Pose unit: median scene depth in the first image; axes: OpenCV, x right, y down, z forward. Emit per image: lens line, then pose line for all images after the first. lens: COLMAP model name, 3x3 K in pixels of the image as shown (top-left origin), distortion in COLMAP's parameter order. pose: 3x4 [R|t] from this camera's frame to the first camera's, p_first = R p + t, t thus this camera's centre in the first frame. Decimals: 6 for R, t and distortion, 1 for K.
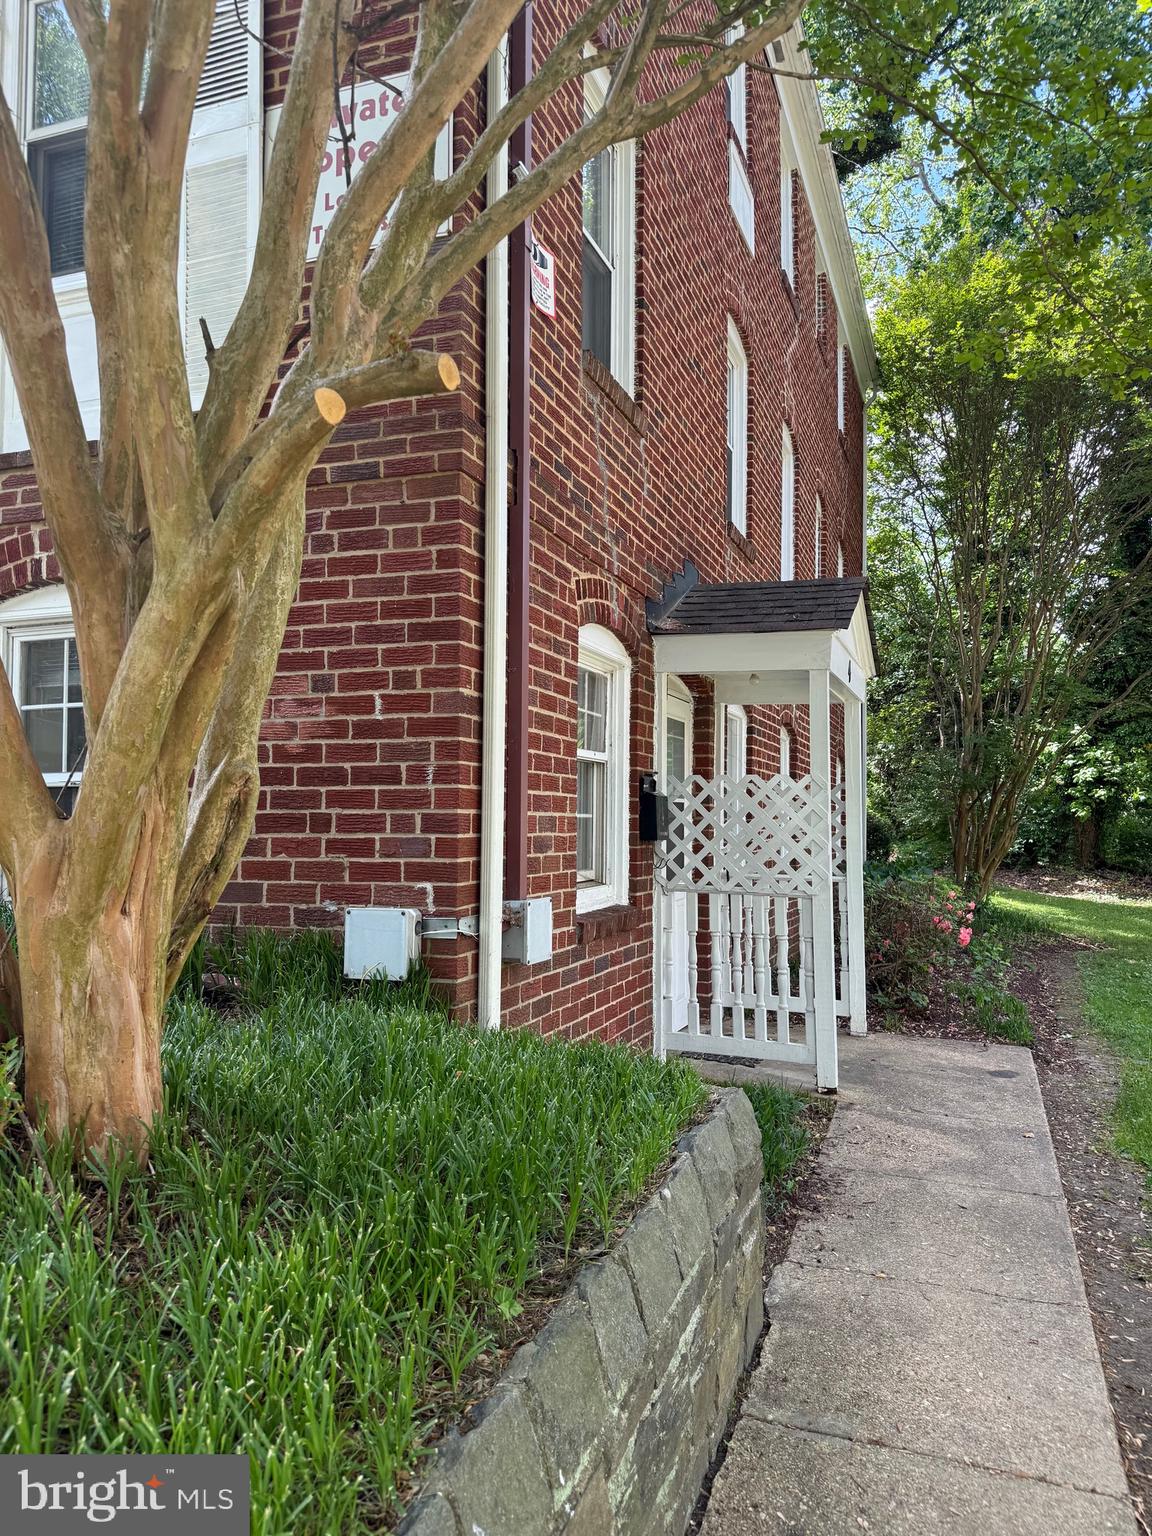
lens RADIAL K [[1085.7, 0, 579.7], [0, 1085.7, 768.4], [0, 0, 1]] dist [0.030903, -0.033211]
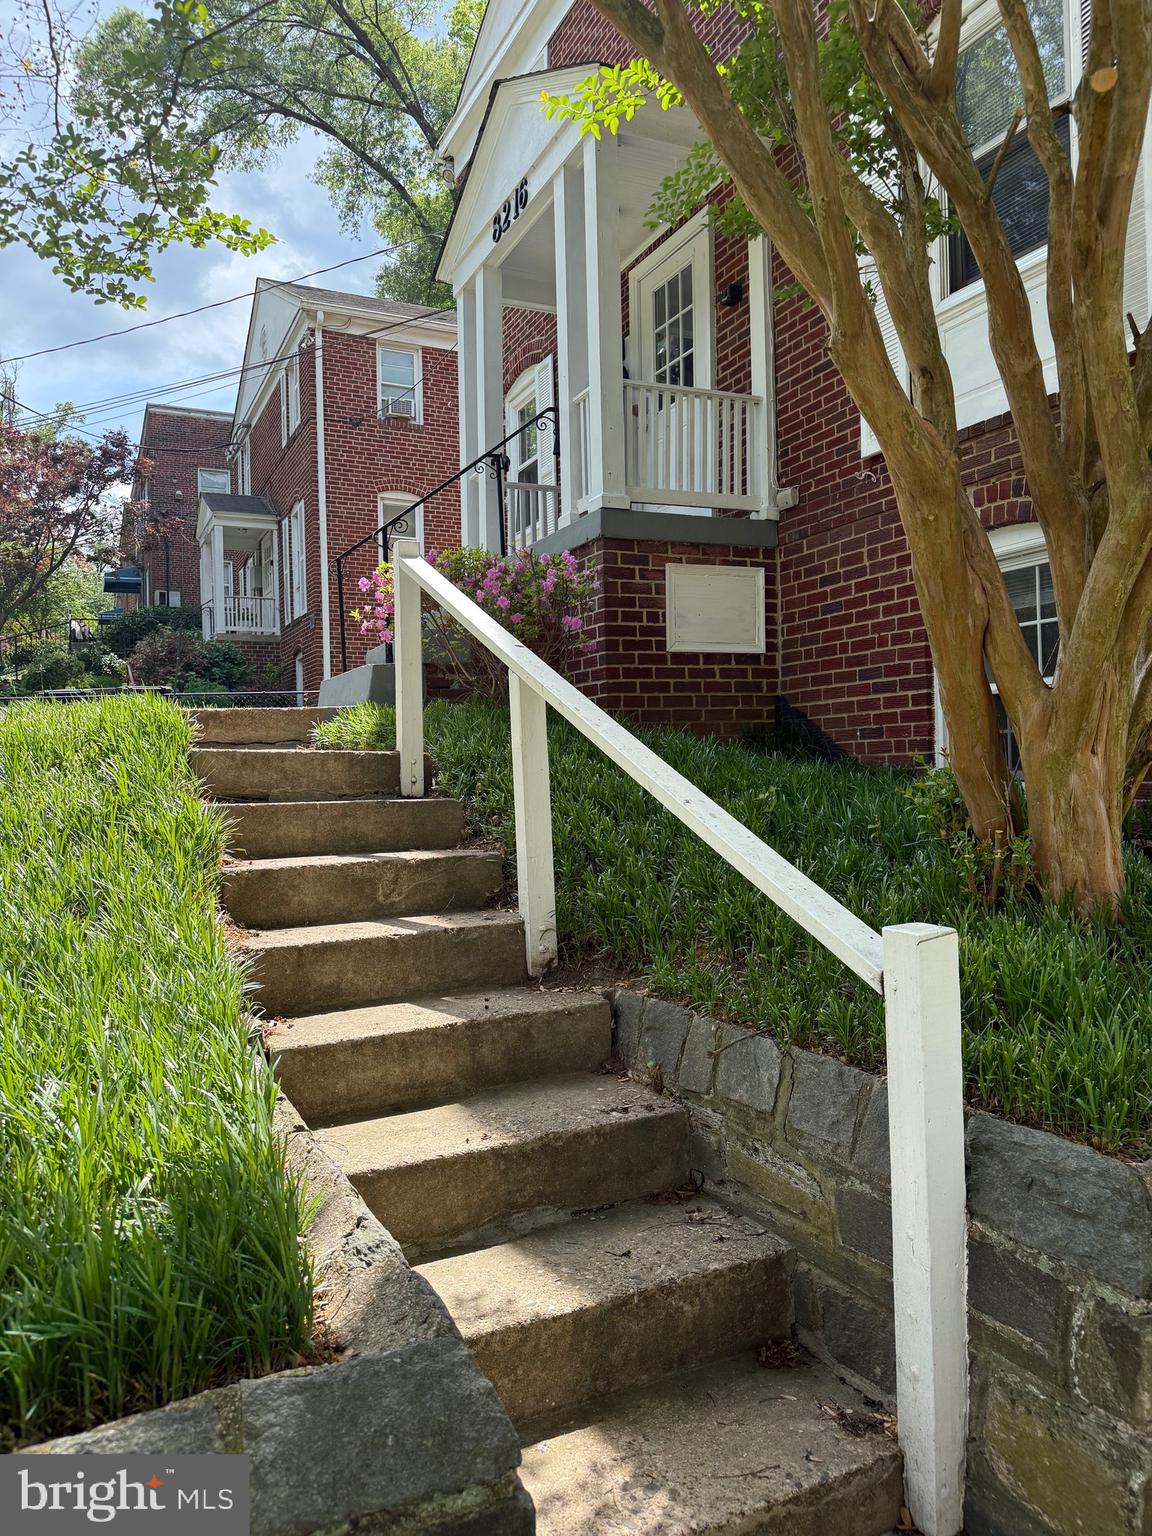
lens RADIAL K [[1085.7, 0, 564.9], [0, 1085.7, 757.3], [0, 0, 1]] dist [0.030903, -0.033211]
pose [[0.713136, -0.022335, -0.700669, 0.098818], [0.057487, 0.997989, 0.026698, 0.060930], [0.698664, -0.059319, 0.712987, -0.531614]]
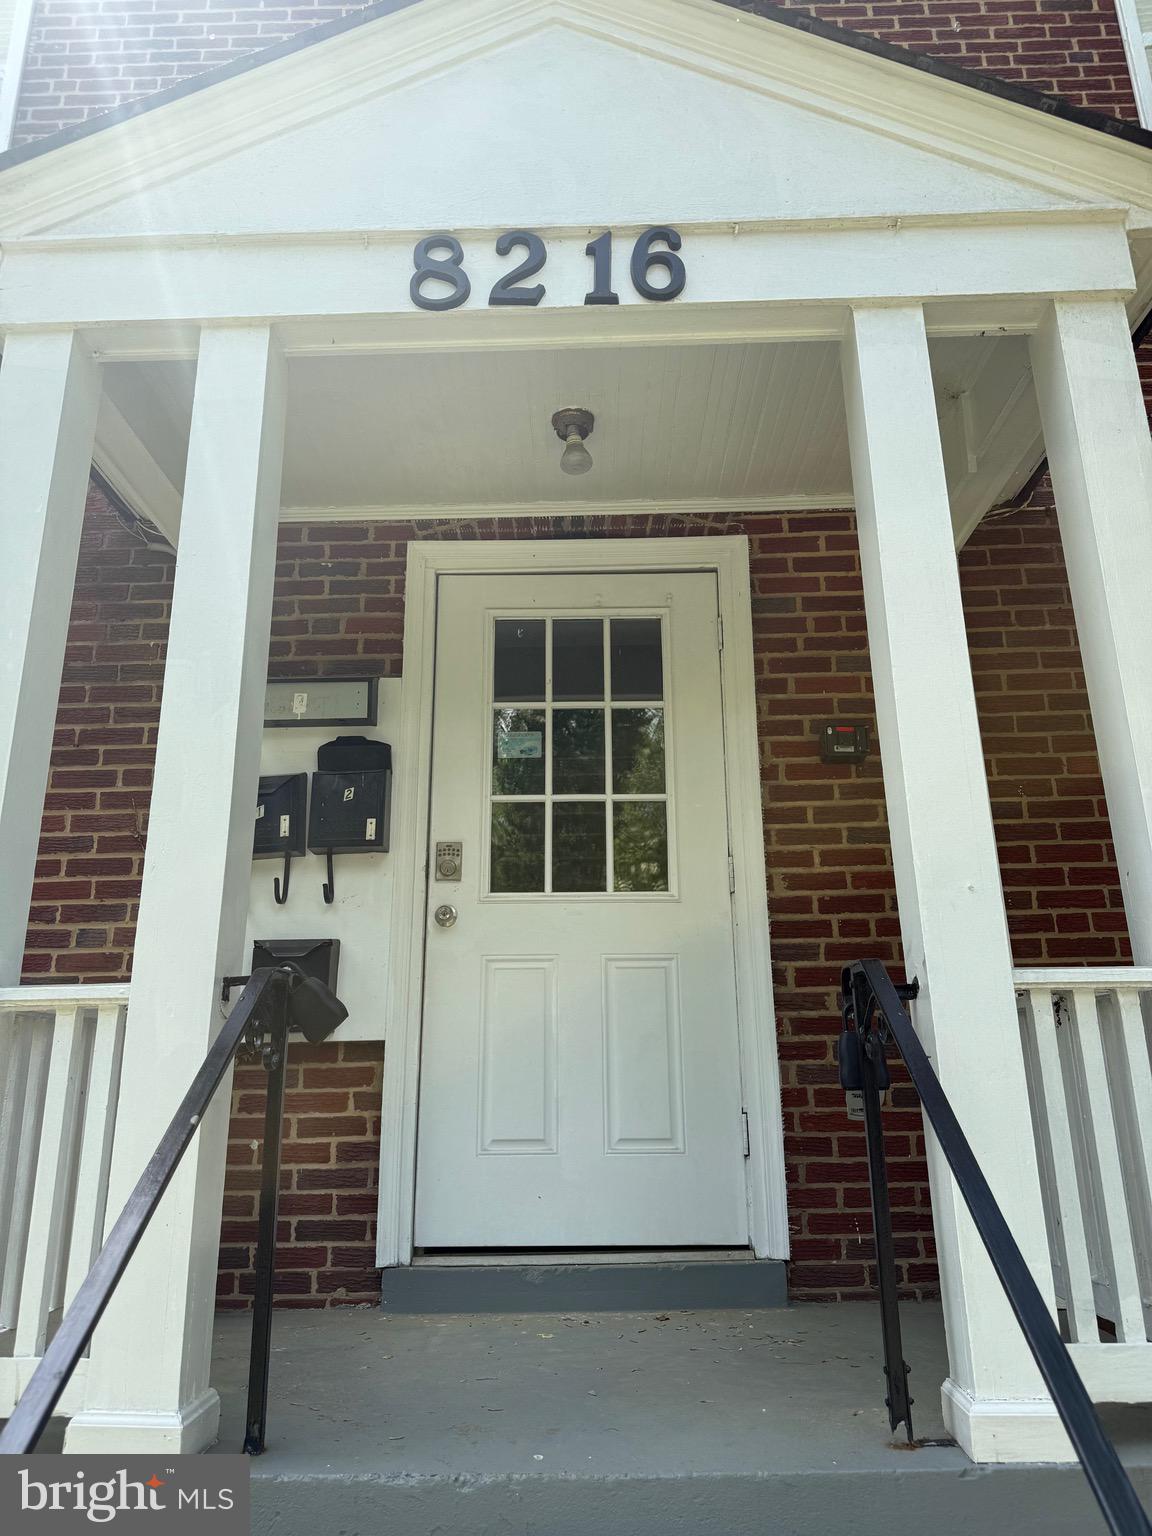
lens RADIAL K [[1085.7, 0, 574.9], [0, 1085.7, 764.8], [0, 0, 1]] dist [0.030903, -0.033211]
pose [[0.940188, 0.079948, 0.331141, -2.960286], [0.000805, 0.971546, -0.236849, -0.912207], [-0.340655, 0.222949, 0.913372, 1.147079]]
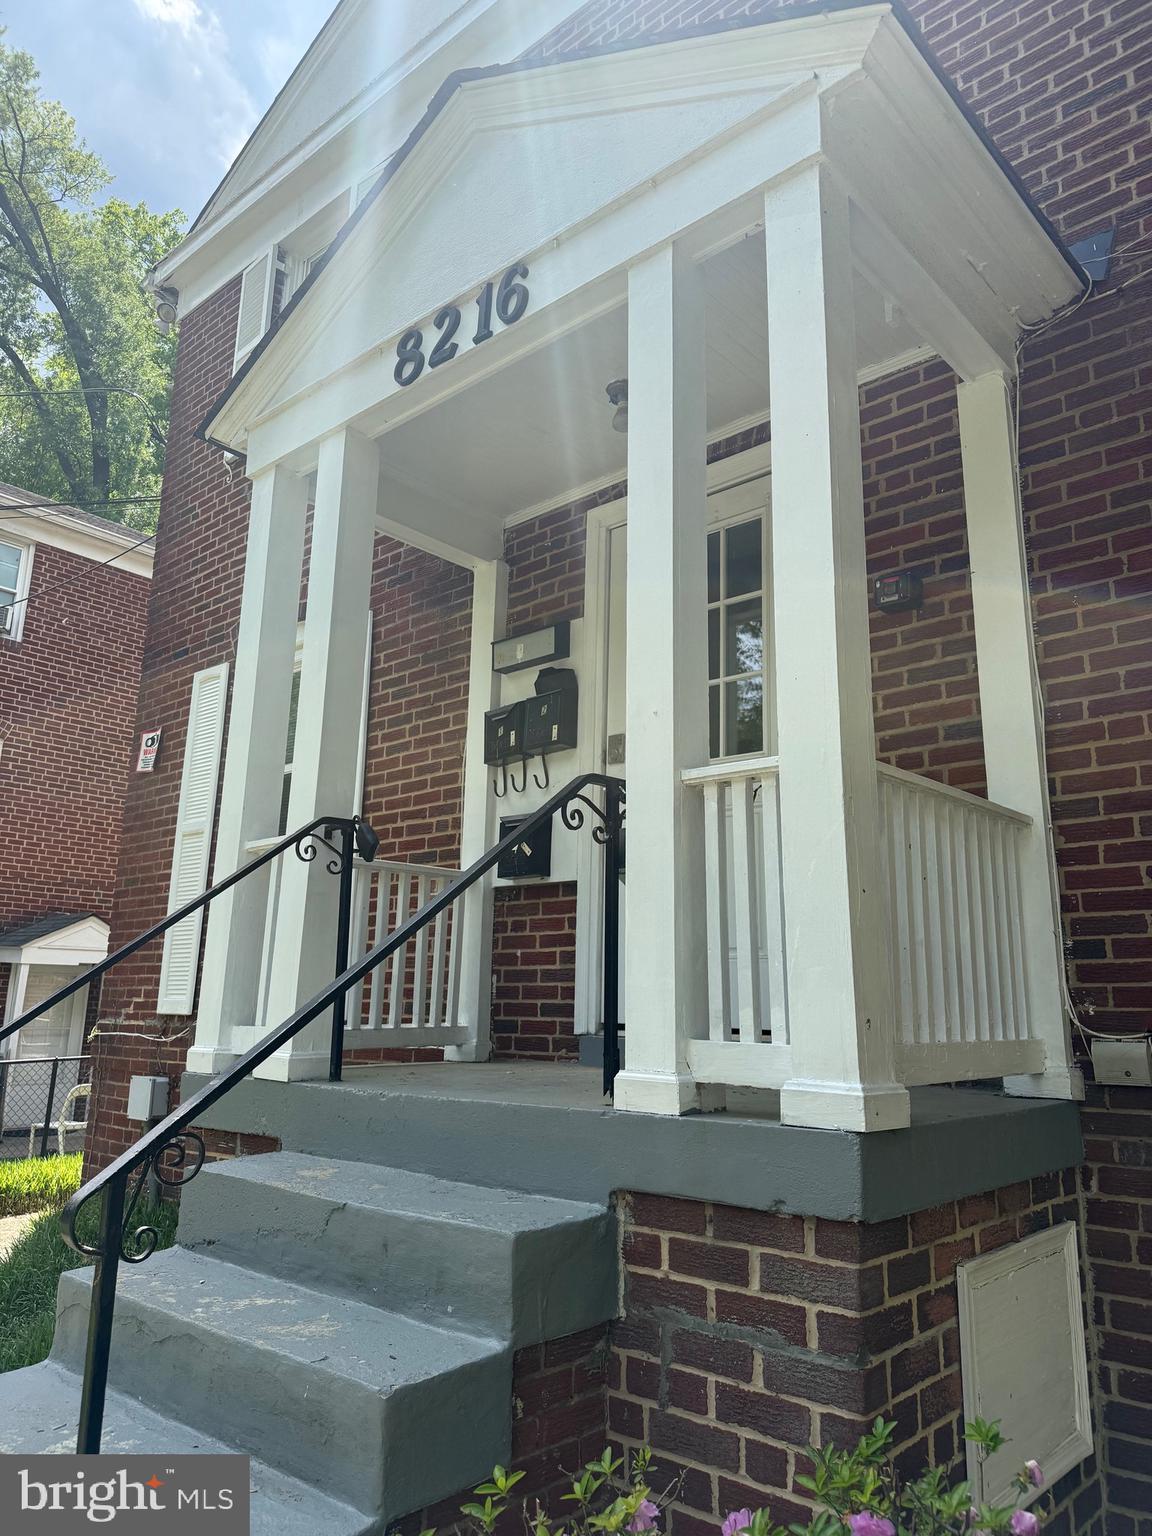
lens RADIAL K [[1085.7, 0, 584.7], [0, 1085.7, 762.9], [0, 0, 1]] dist [0.030903, -0.033211]
pose [[0.934375, -0.066425, -0.350044, -1.892778], [0.002954, 0.983877, -0.178820, -0.743592], [0.356279, 0.166051, 0.919507, 0.735054]]
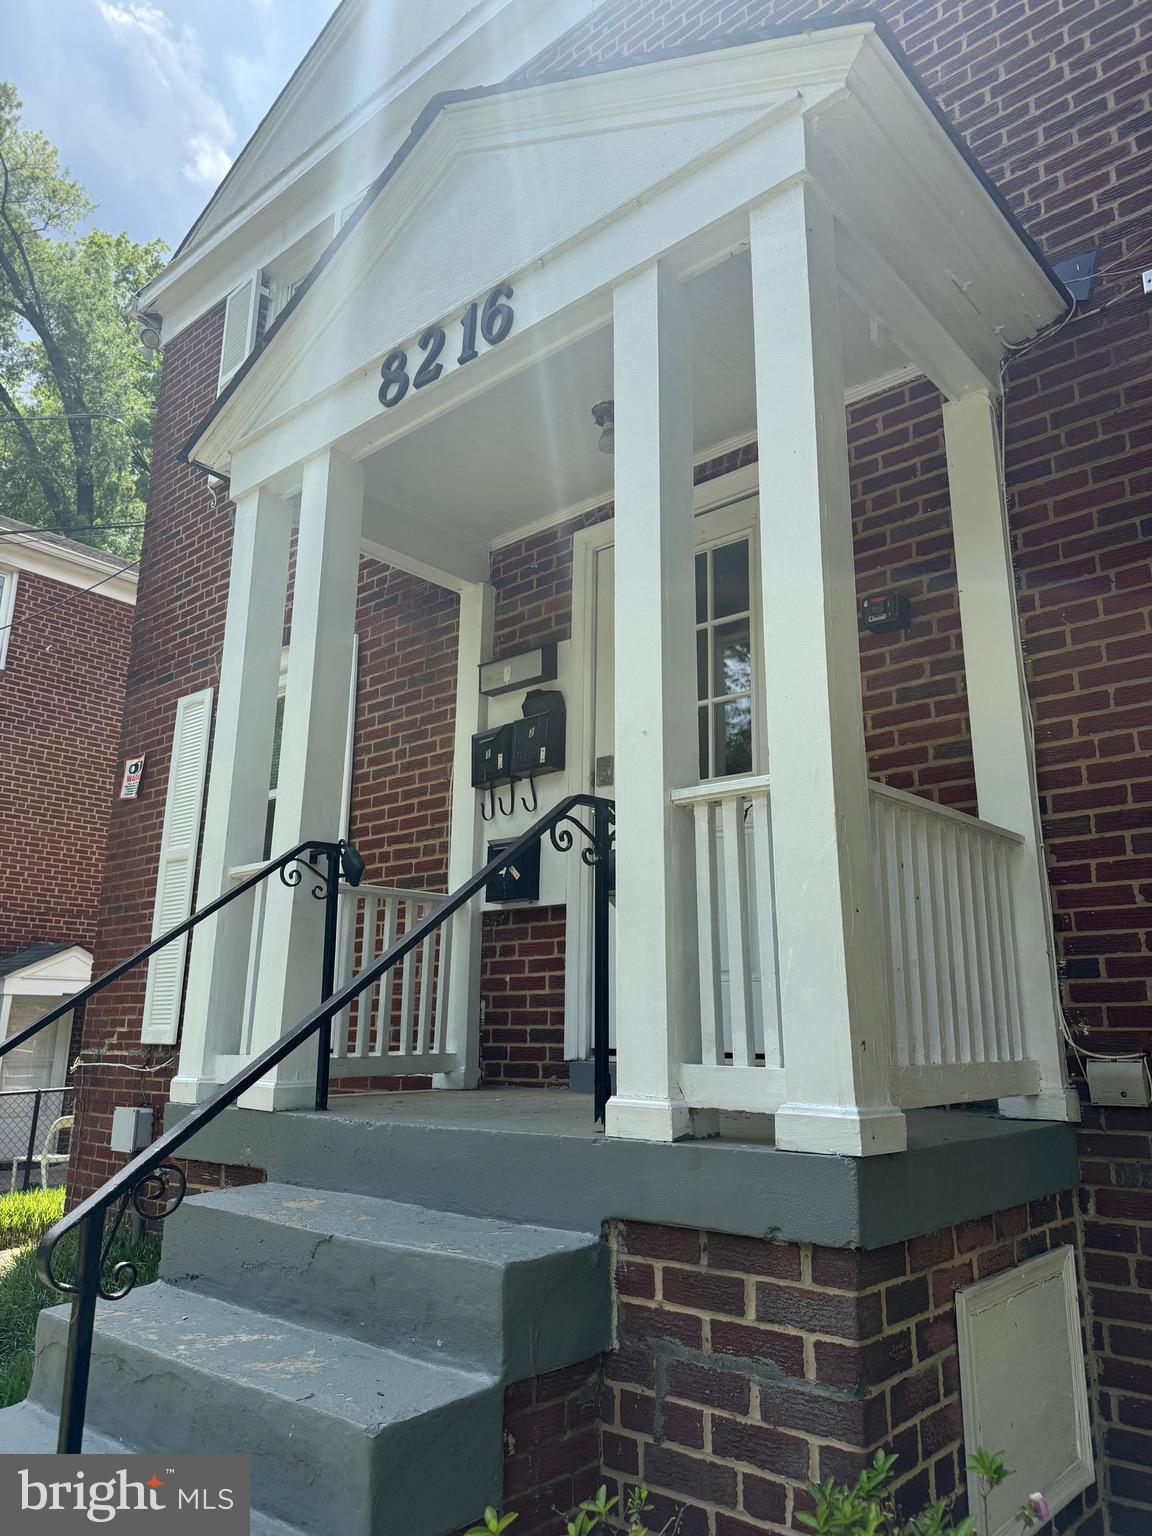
lens RADIAL K [[1085.7, 0, 584.7], [0, 1085.7, 772.2], [0, 0, 1]] dist [0.030903, -0.033211]
pose [[0.937900, -0.077925, -0.338041, -1.900057], [0.011886, 0.981091, -0.193180, -0.741220], [0.346703, 0.177166, 0.921092, 0.750122]]
